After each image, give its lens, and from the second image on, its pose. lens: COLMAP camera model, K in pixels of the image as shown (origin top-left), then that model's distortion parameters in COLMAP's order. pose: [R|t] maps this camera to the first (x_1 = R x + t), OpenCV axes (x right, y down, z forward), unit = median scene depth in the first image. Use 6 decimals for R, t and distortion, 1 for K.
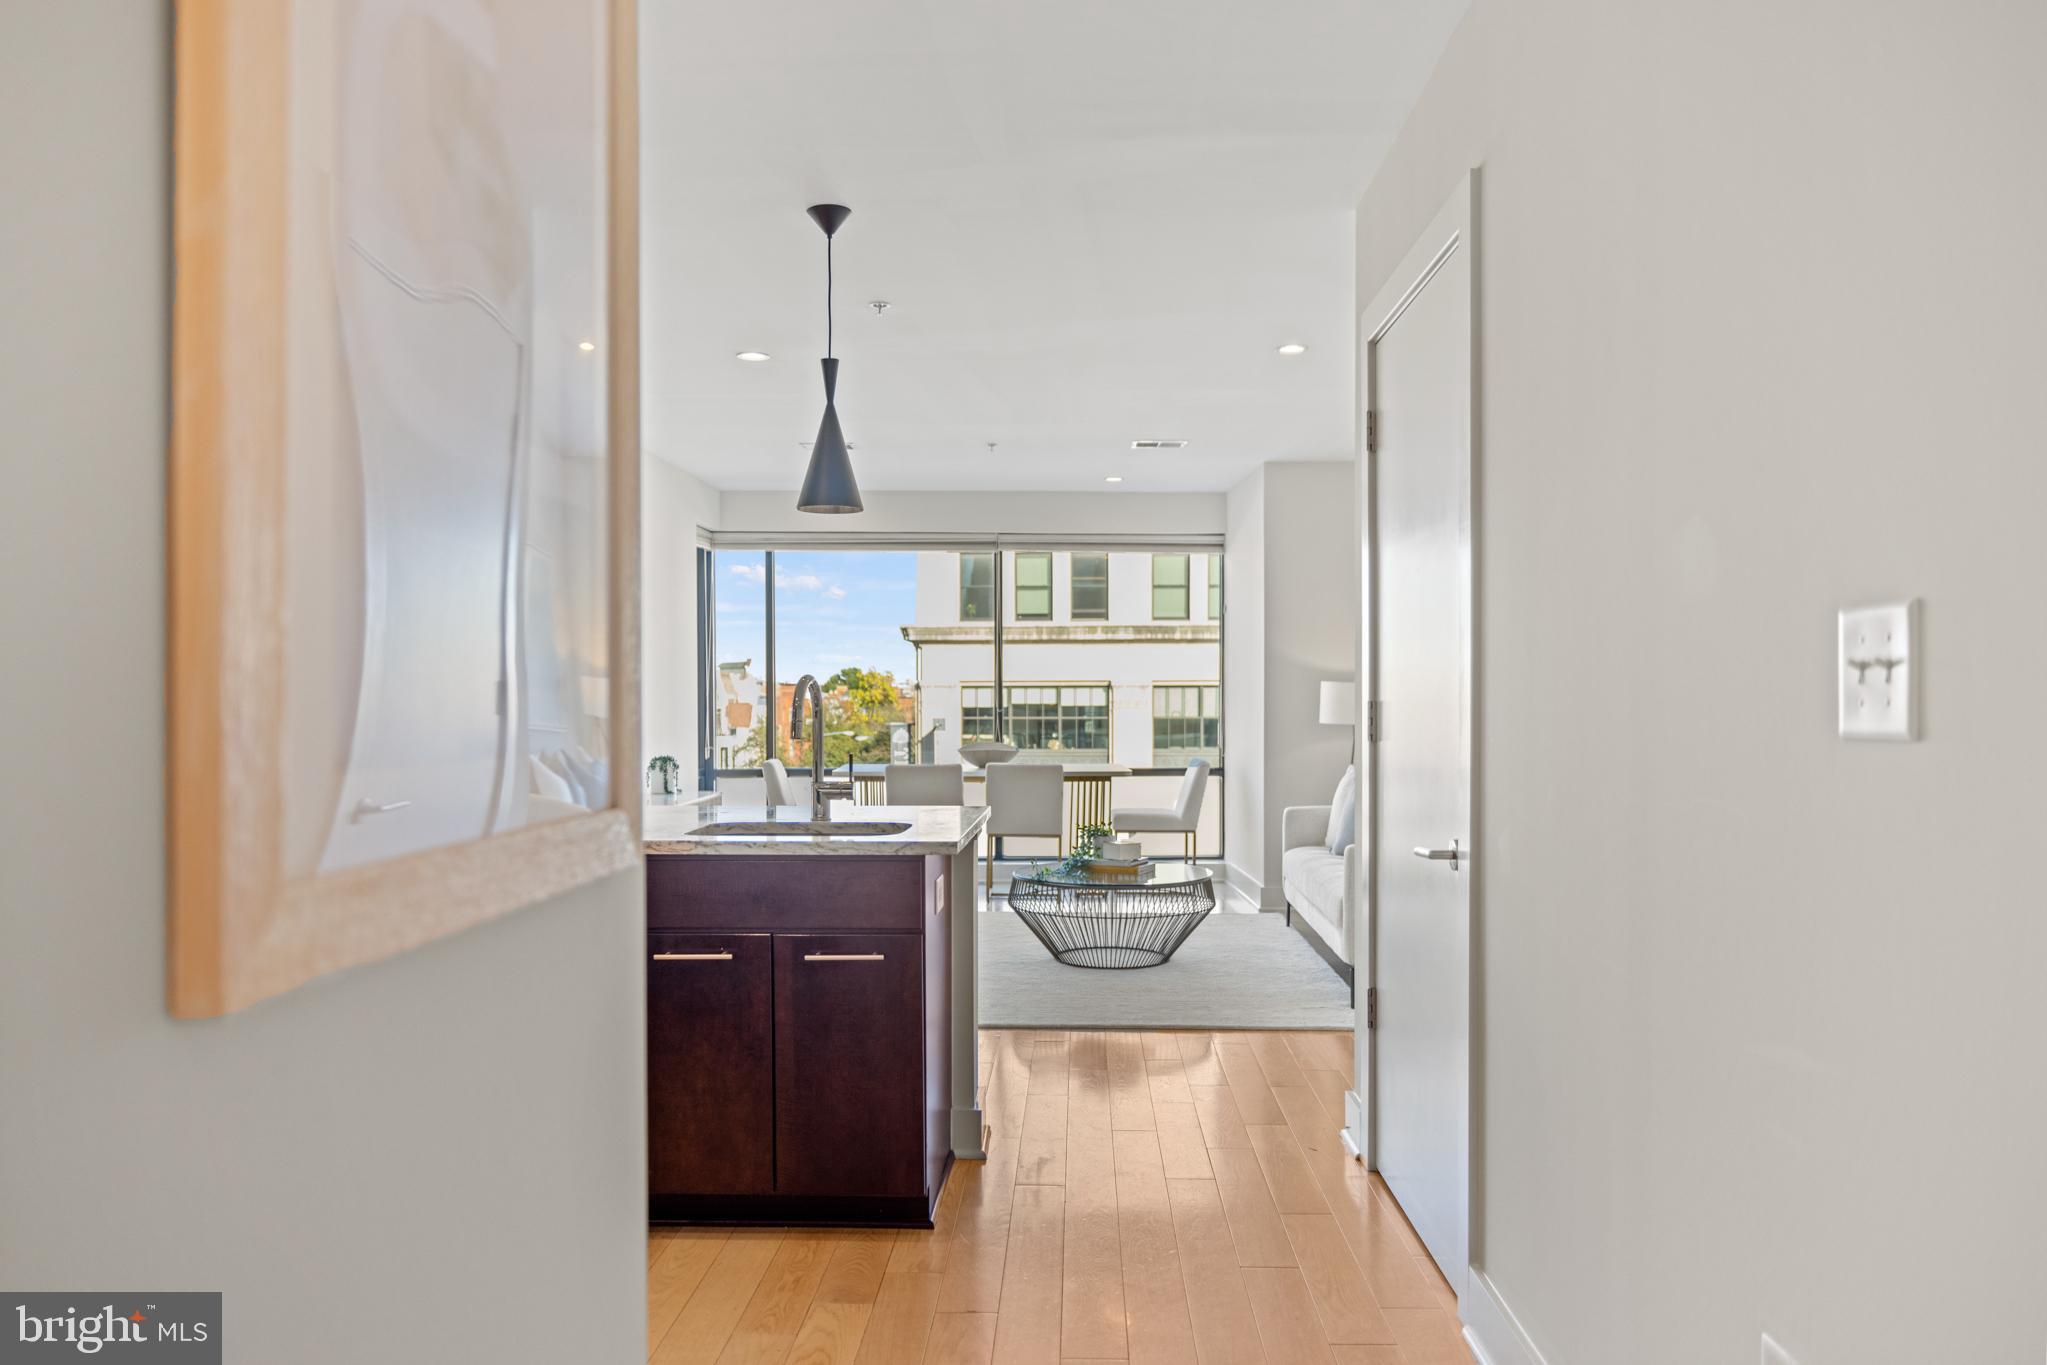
lens RADIAL K [[1428.7, 0, 1020.8], [0, 1428.7, 726.1], [0, 0, 1]] dist [0.027516, 0.003013]
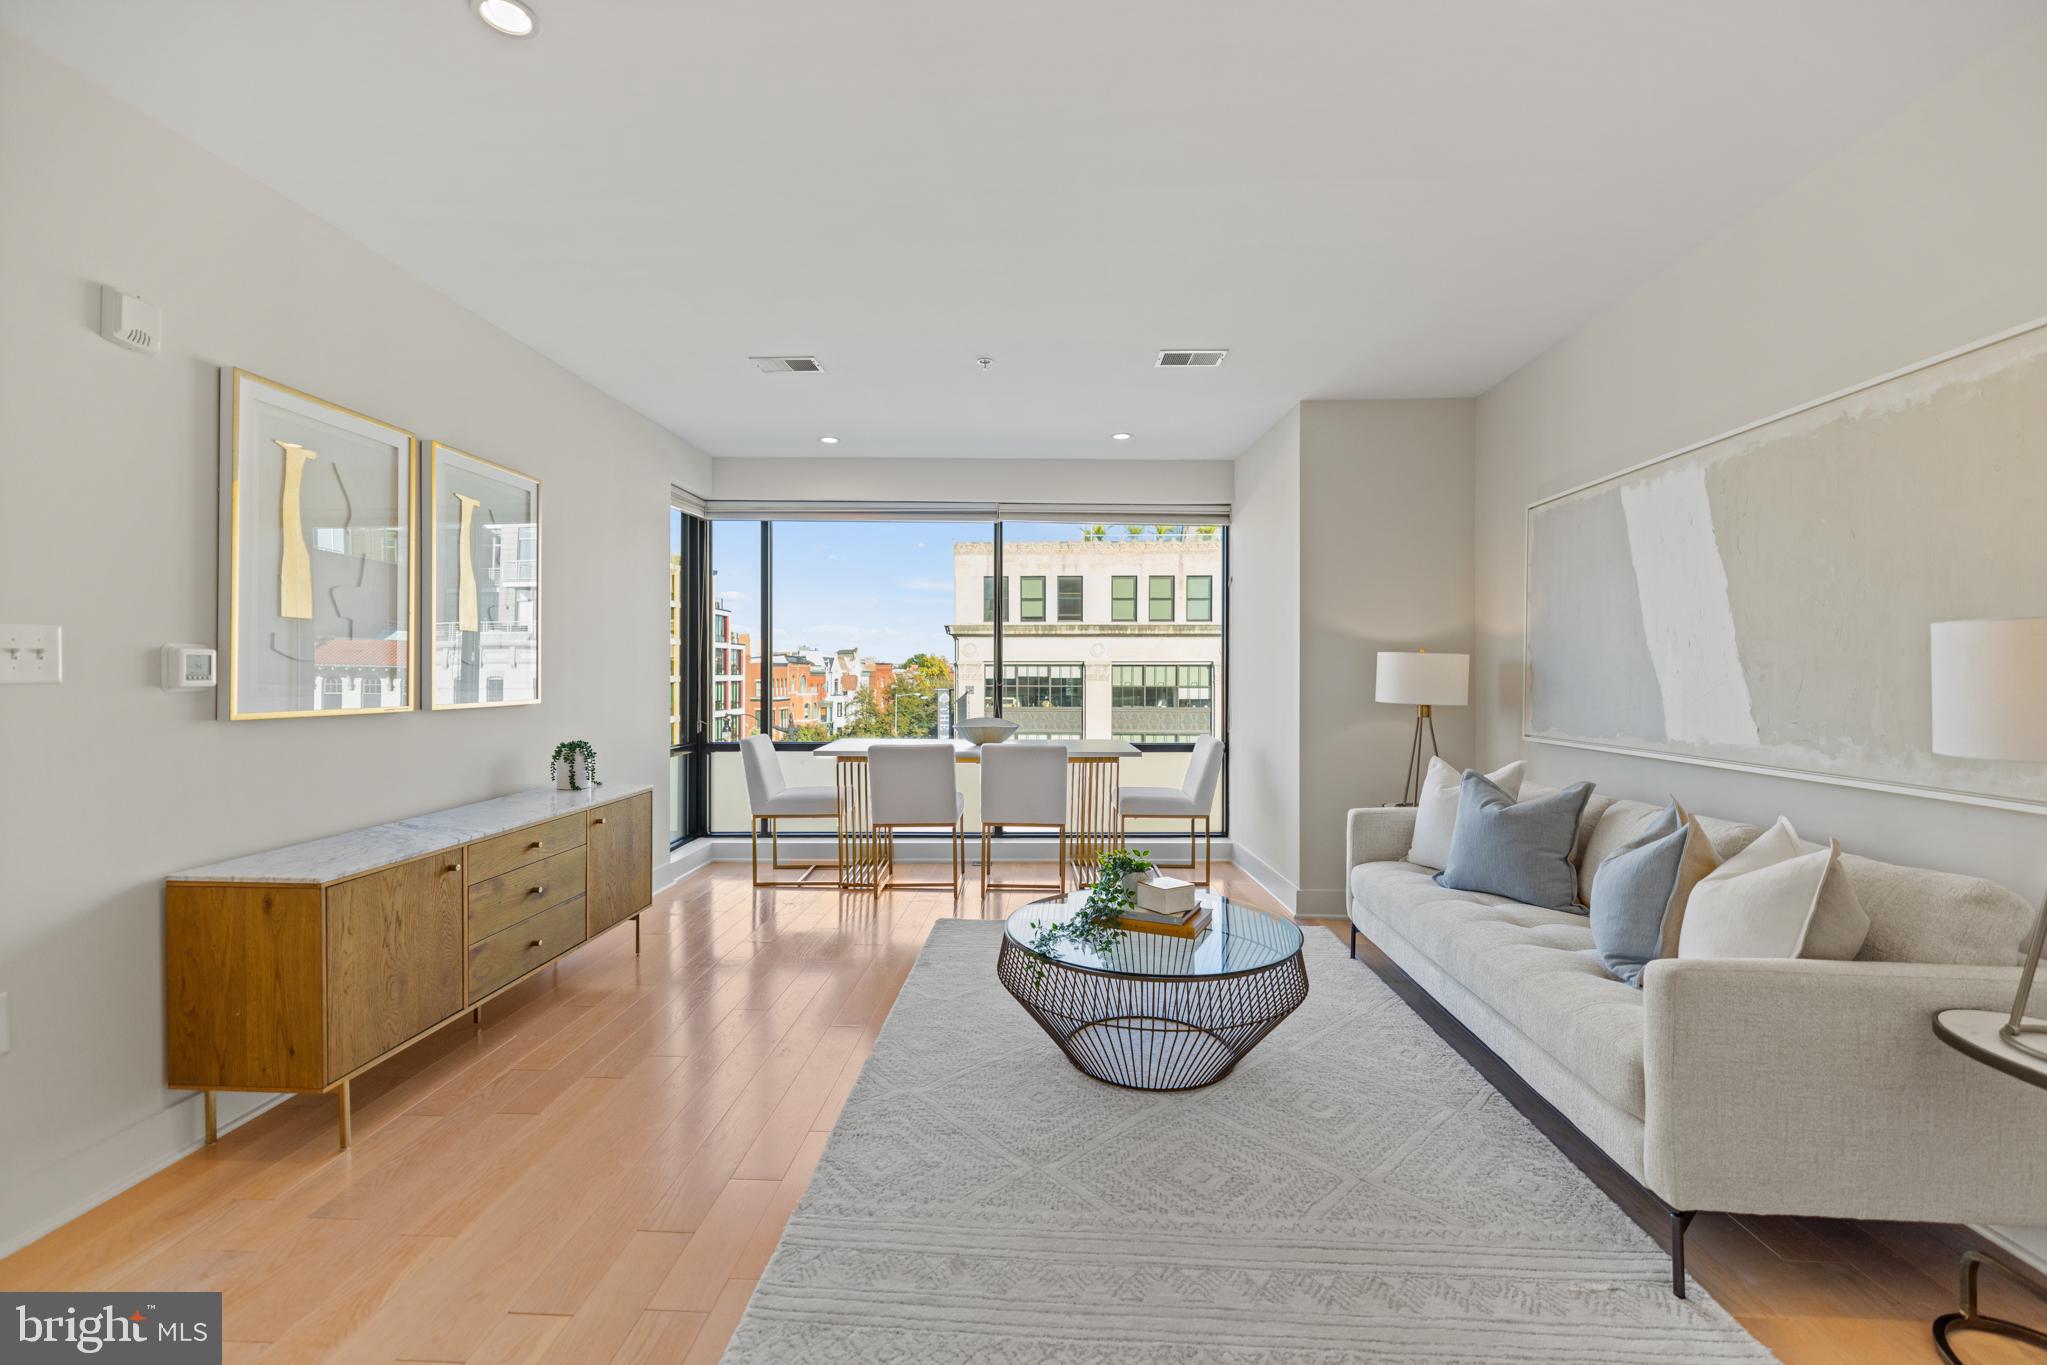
lens RADIAL K [[860.4, 0, 1013.2], [0, 860.4, 678.2], [0, 0, 1]] dist [0.002511, 0.000716]
pose [[0.999905, 0.003741, -0.013268, 0.000599], [-0.003921, 0.999901, -0.013505, -0.001623], [0.013217, 0.013555, 0.999821, 0.095513]]
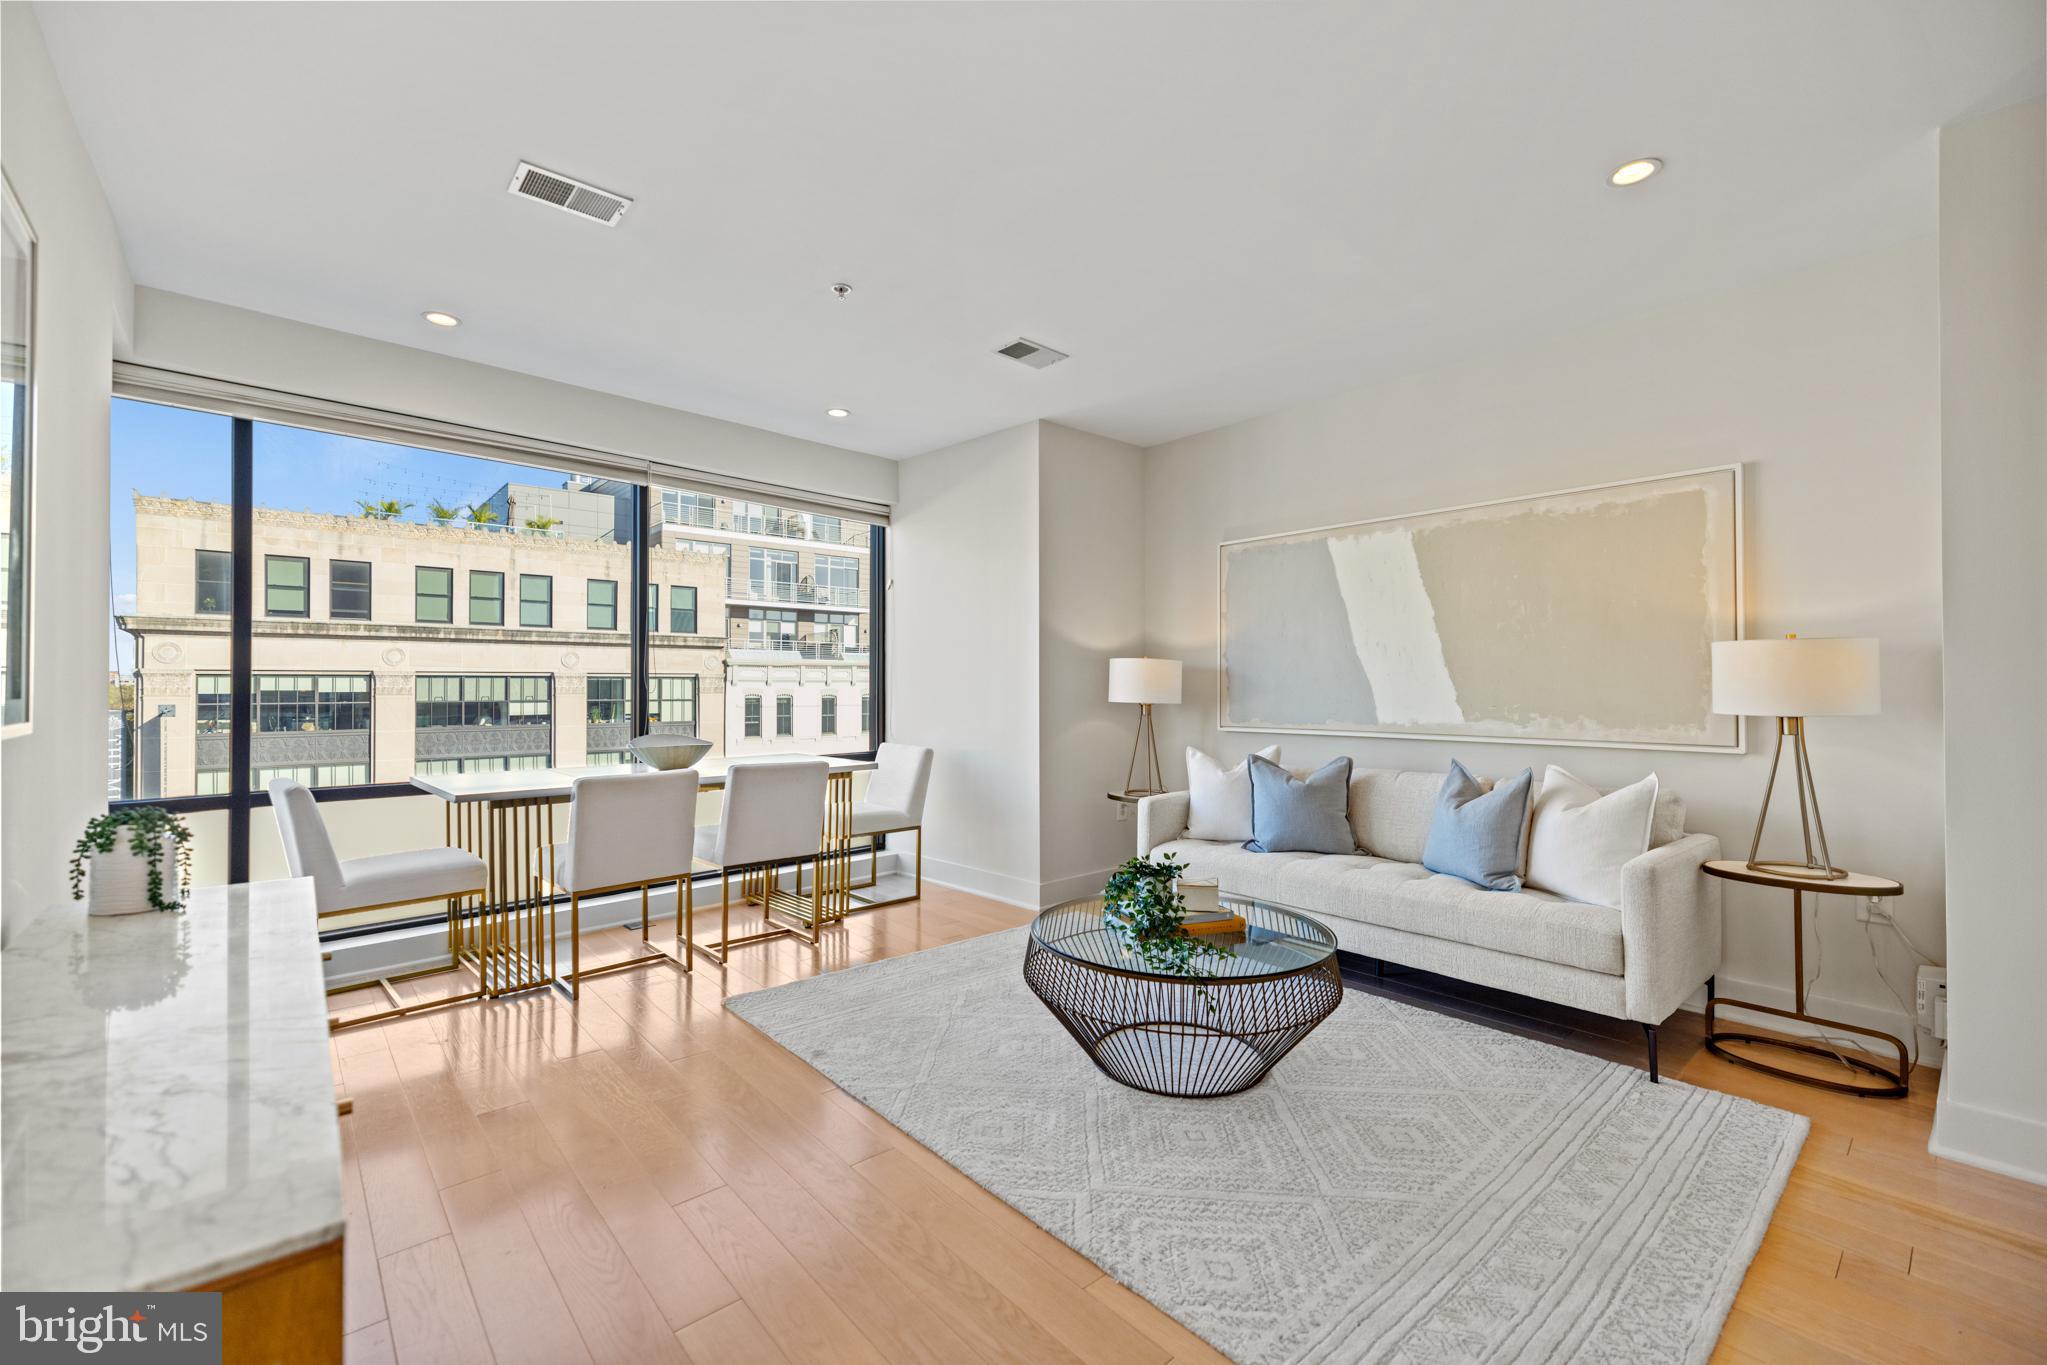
lens RADIAL K [[860.4, 0, 1011.8], [0, 860.4, 678.8], [0, 0, 1]] dist [0.002511, 0.000716]
pose [[0.725234, 0.006972, 0.688467, -0.043999], [0.013635, 0.999607, -0.024486, -0.000930], [-0.688367, 0.027145, 0.724854, 0.123464]]
